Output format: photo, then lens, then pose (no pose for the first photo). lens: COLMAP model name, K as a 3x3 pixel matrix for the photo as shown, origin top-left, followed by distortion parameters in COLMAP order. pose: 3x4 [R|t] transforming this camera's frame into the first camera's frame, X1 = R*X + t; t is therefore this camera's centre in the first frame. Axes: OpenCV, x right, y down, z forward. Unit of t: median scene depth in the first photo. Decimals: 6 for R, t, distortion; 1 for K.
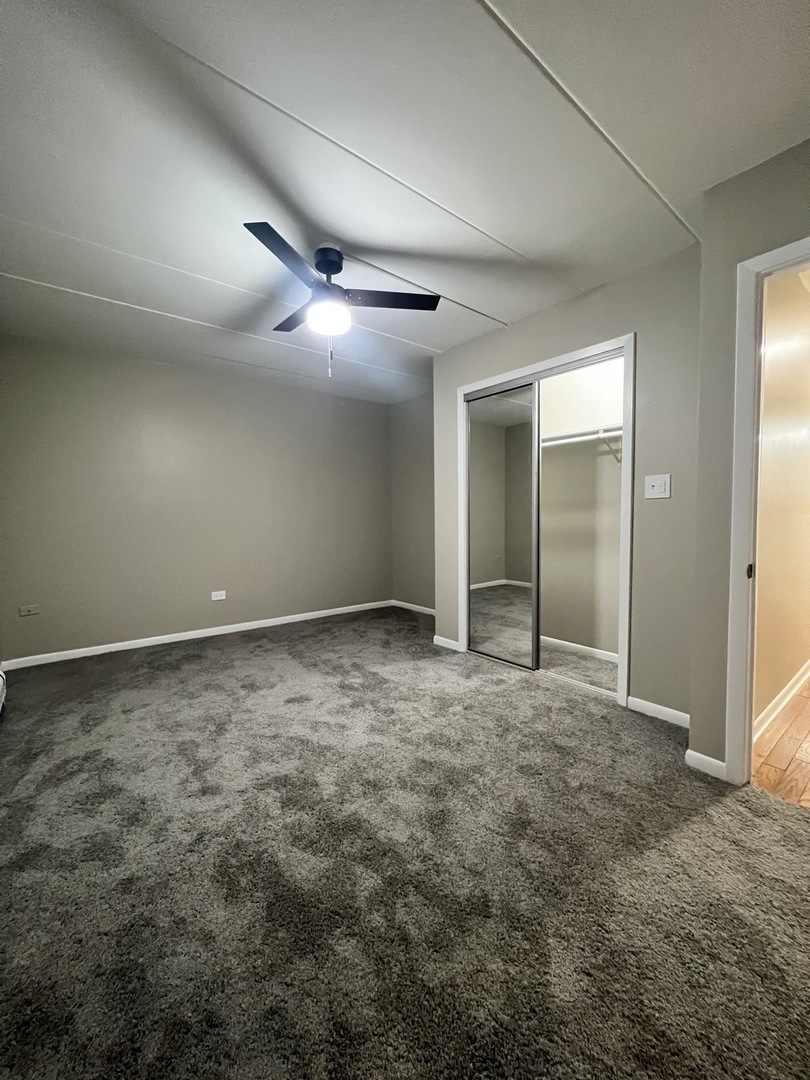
lens RADIAL K [[435.8, 0, 402.6], [0, 435.8, 541.7], [0, 0, 1]] dist [0.001895, 0.001312]
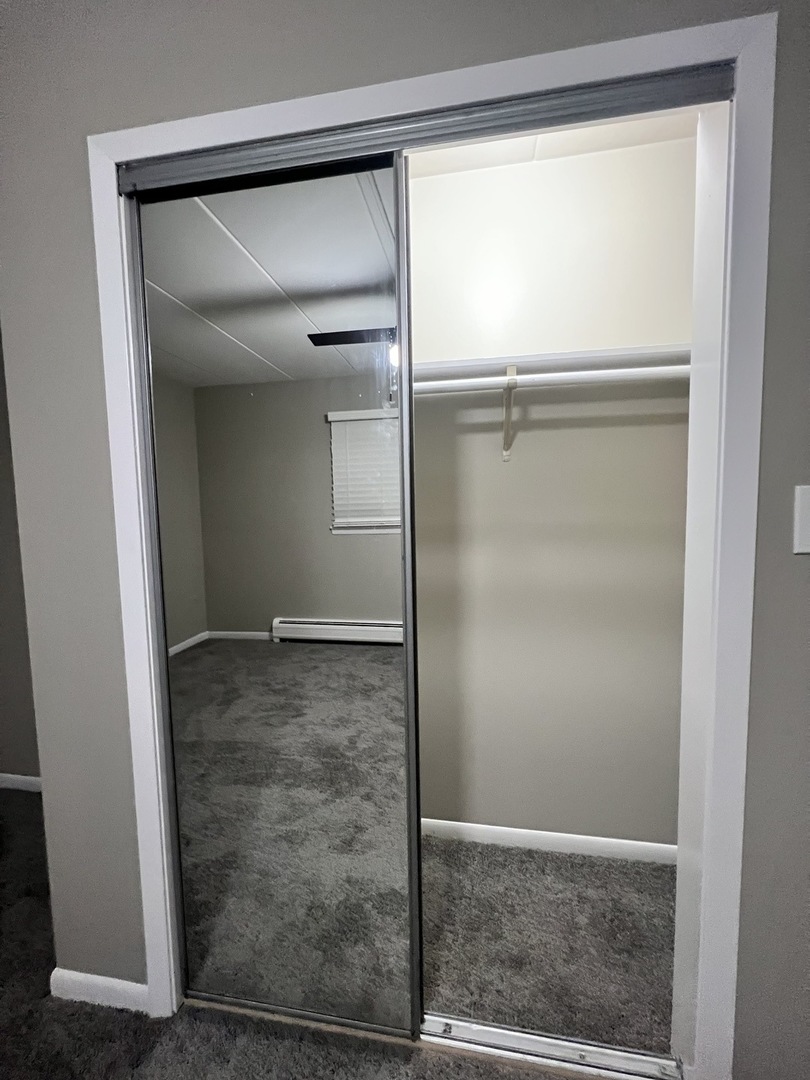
lens RADIAL K [[435.8, 0, 399.7], [0, 435.8, 542.7], [0, 0, 1]] dist [0.001895, 0.001312]
pose [[0.757914, -0.054462, 0.650078, 0.083914], [0.048417, 0.998457, 0.027200, -0.094826], [-0.650556, 0.010860, 0.759381, 0.688078]]
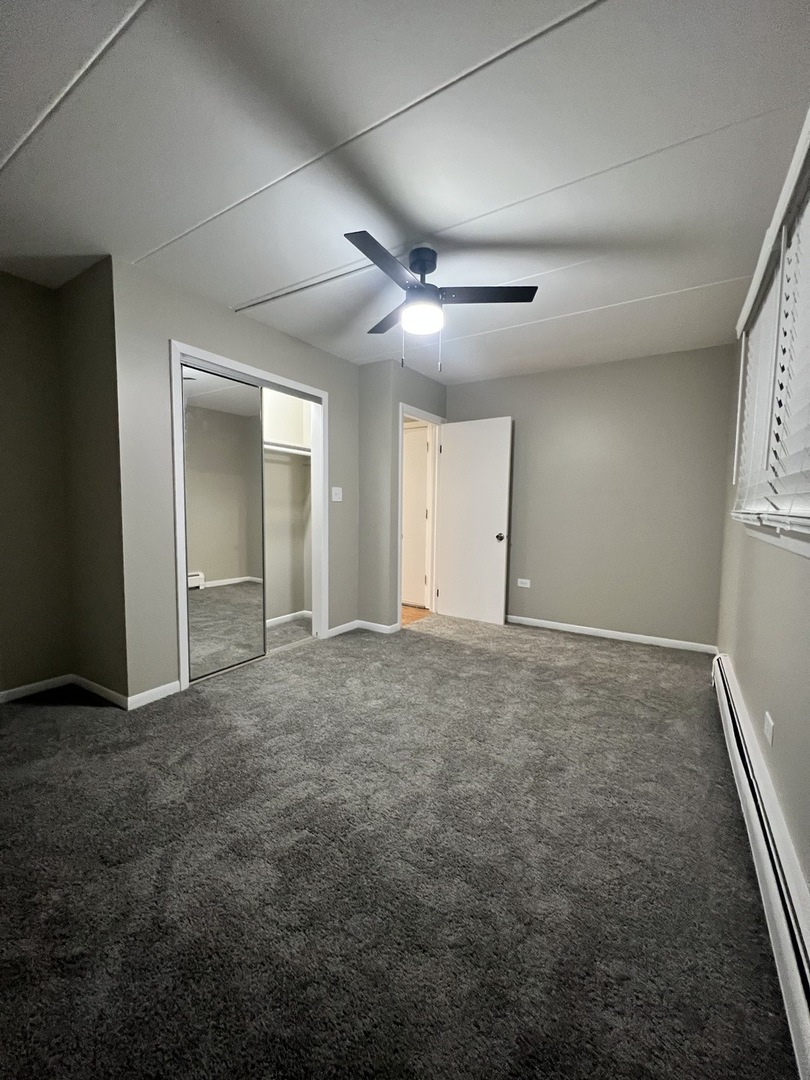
lens RADIAL K [[435.8, 0, 405.1], [0, 435.8, 536.6], [0, 0, 1]] dist [0.001895, 0.001312]
pose [[-0.318564, -0.068061, 0.945455, -0.767402], [0.040176, 0.995553, 0.085205, -0.072257], [-0.947050, 0.065127, -0.314413, 0.939425]]
